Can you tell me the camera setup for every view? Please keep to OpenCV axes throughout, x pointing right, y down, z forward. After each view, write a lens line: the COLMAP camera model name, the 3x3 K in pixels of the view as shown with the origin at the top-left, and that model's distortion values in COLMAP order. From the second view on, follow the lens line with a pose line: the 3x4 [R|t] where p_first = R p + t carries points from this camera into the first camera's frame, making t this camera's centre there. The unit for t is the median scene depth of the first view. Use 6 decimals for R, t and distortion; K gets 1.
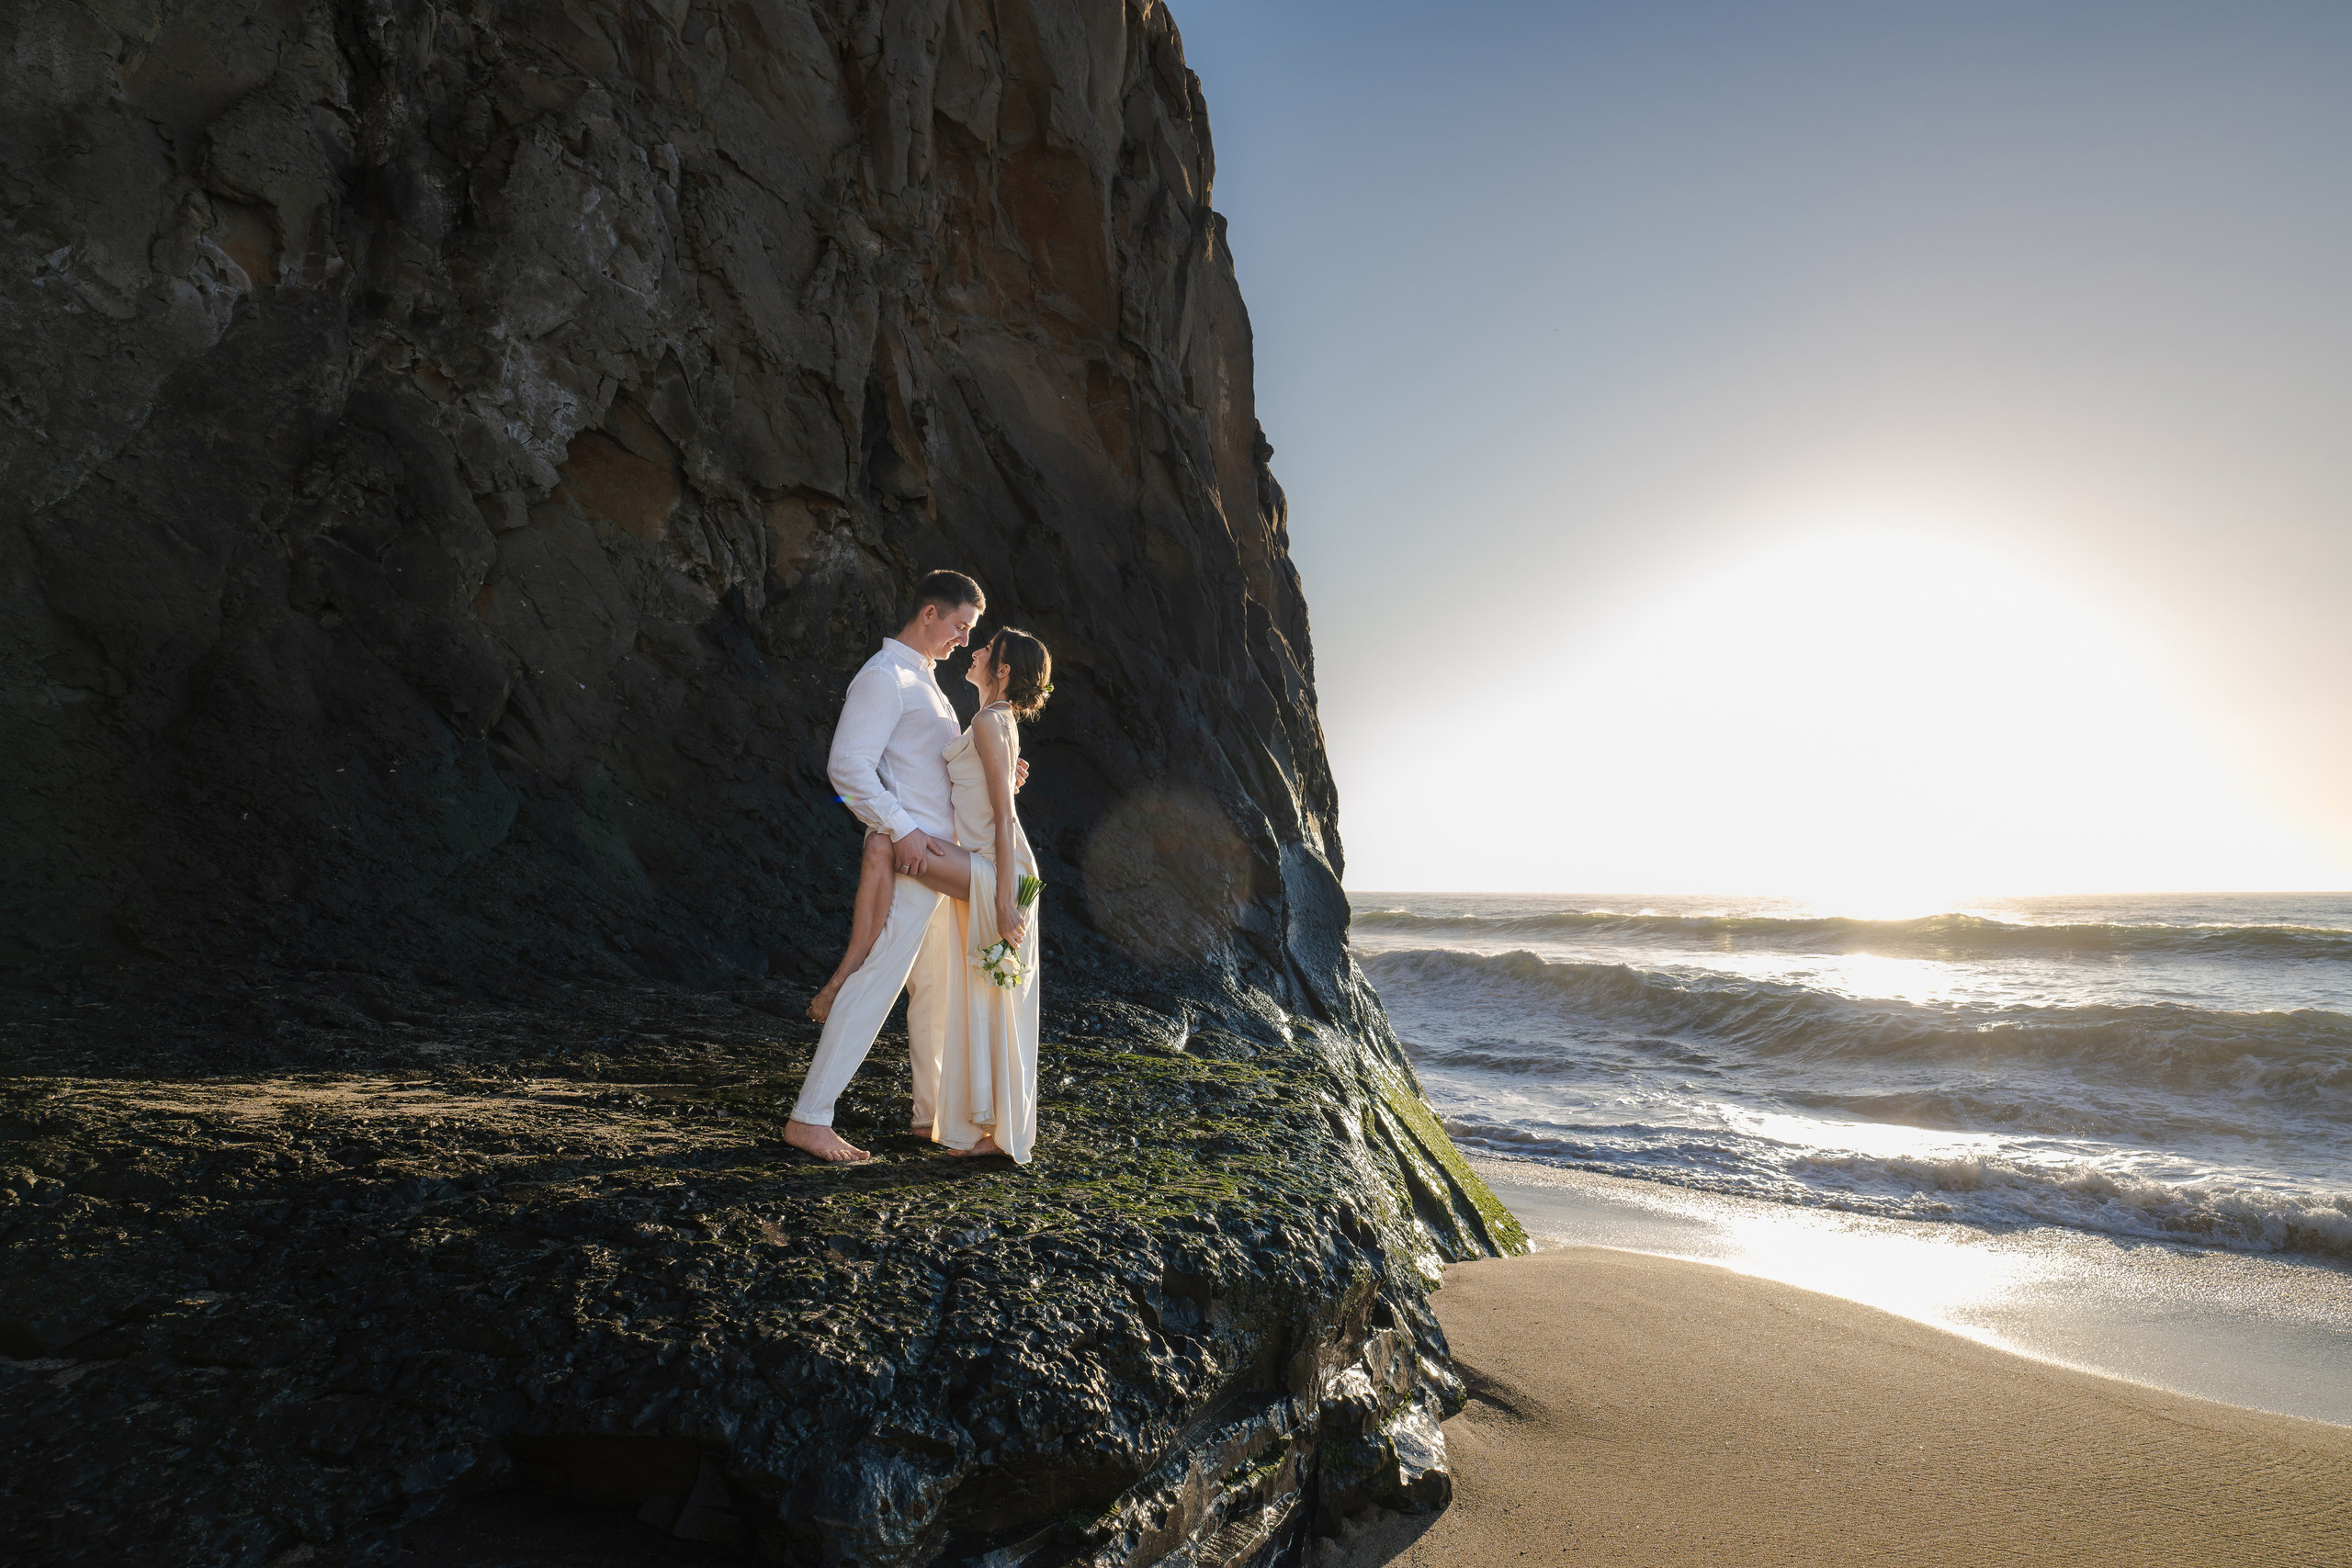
lens RADIAL K [[1308.8, 0, 1176.0], [0, 1308.8, 784.0], [0, 0, 1]] dist [-0.019826, -0.000107]
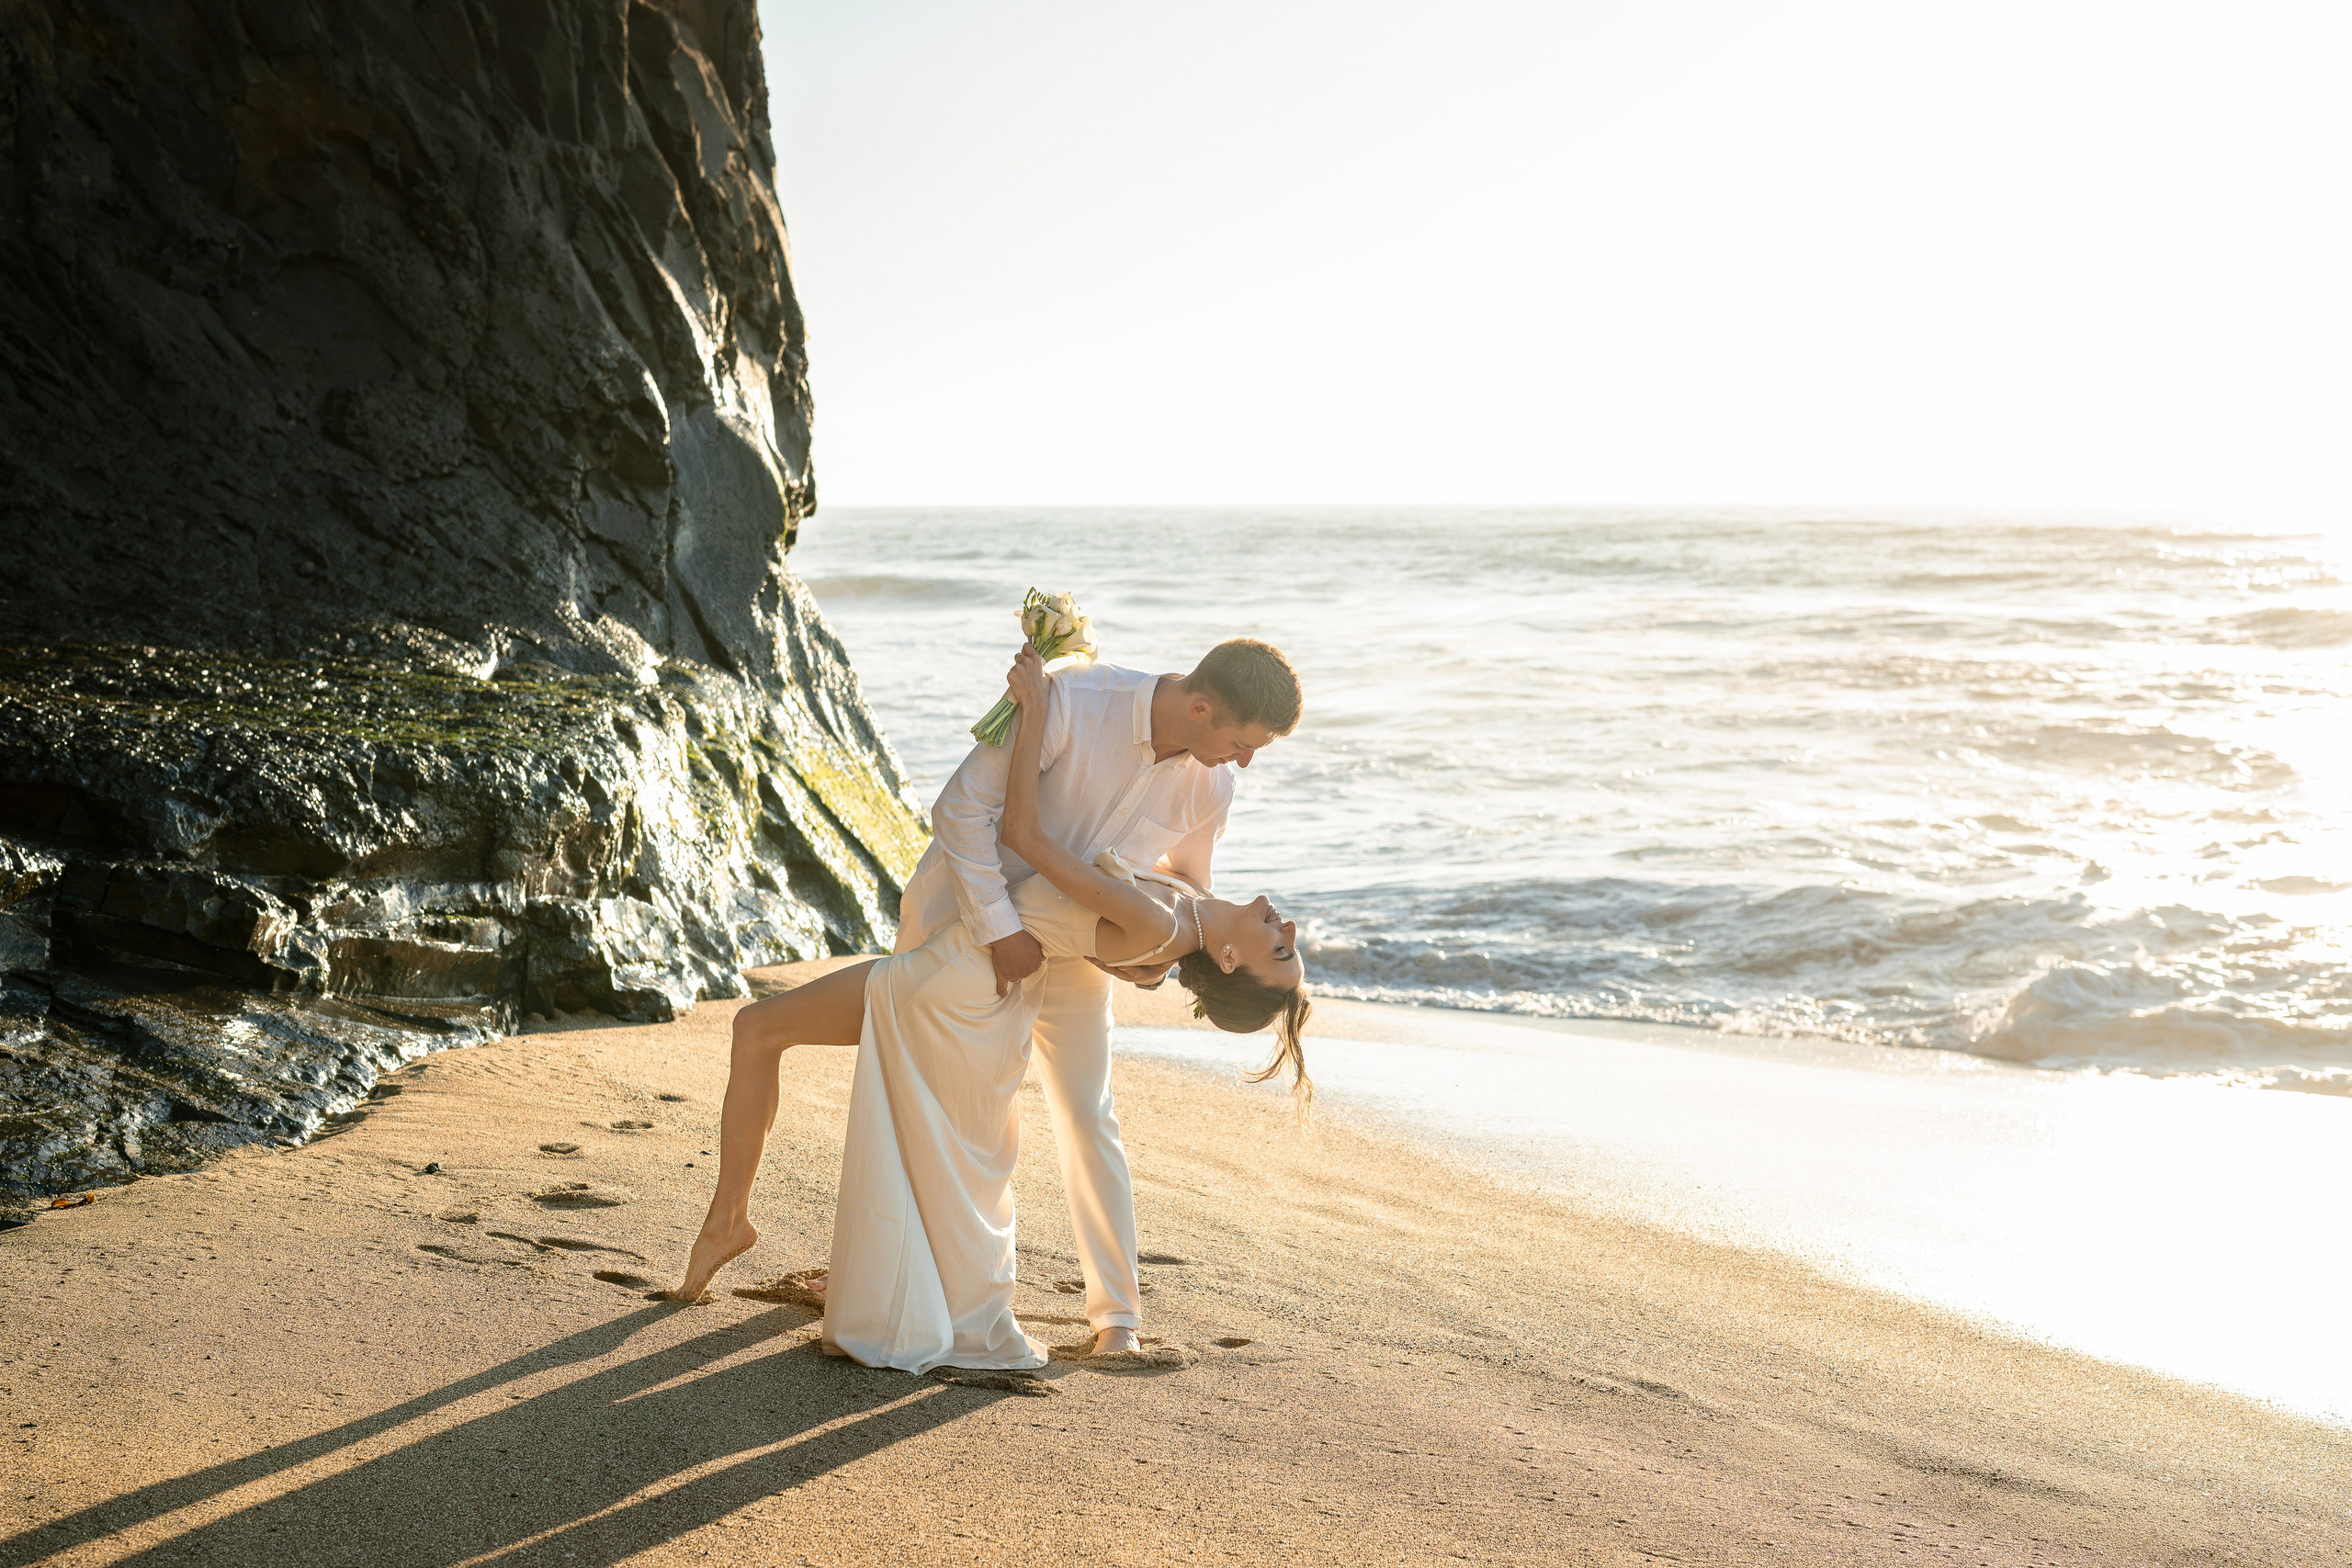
lens RADIAL K [[3523.7, 0, 1176.0], [0, 3523.7, 784.0], [0, 0, 1]] dist [0.017886, 0.075642]
pose [[0.991994, -0.017562, 0.125060, 0.124450], [-0.002710, 0.987095, 0.160112, -0.062249], [-0.126258, -0.159169, 0.979145, -0.929258]]
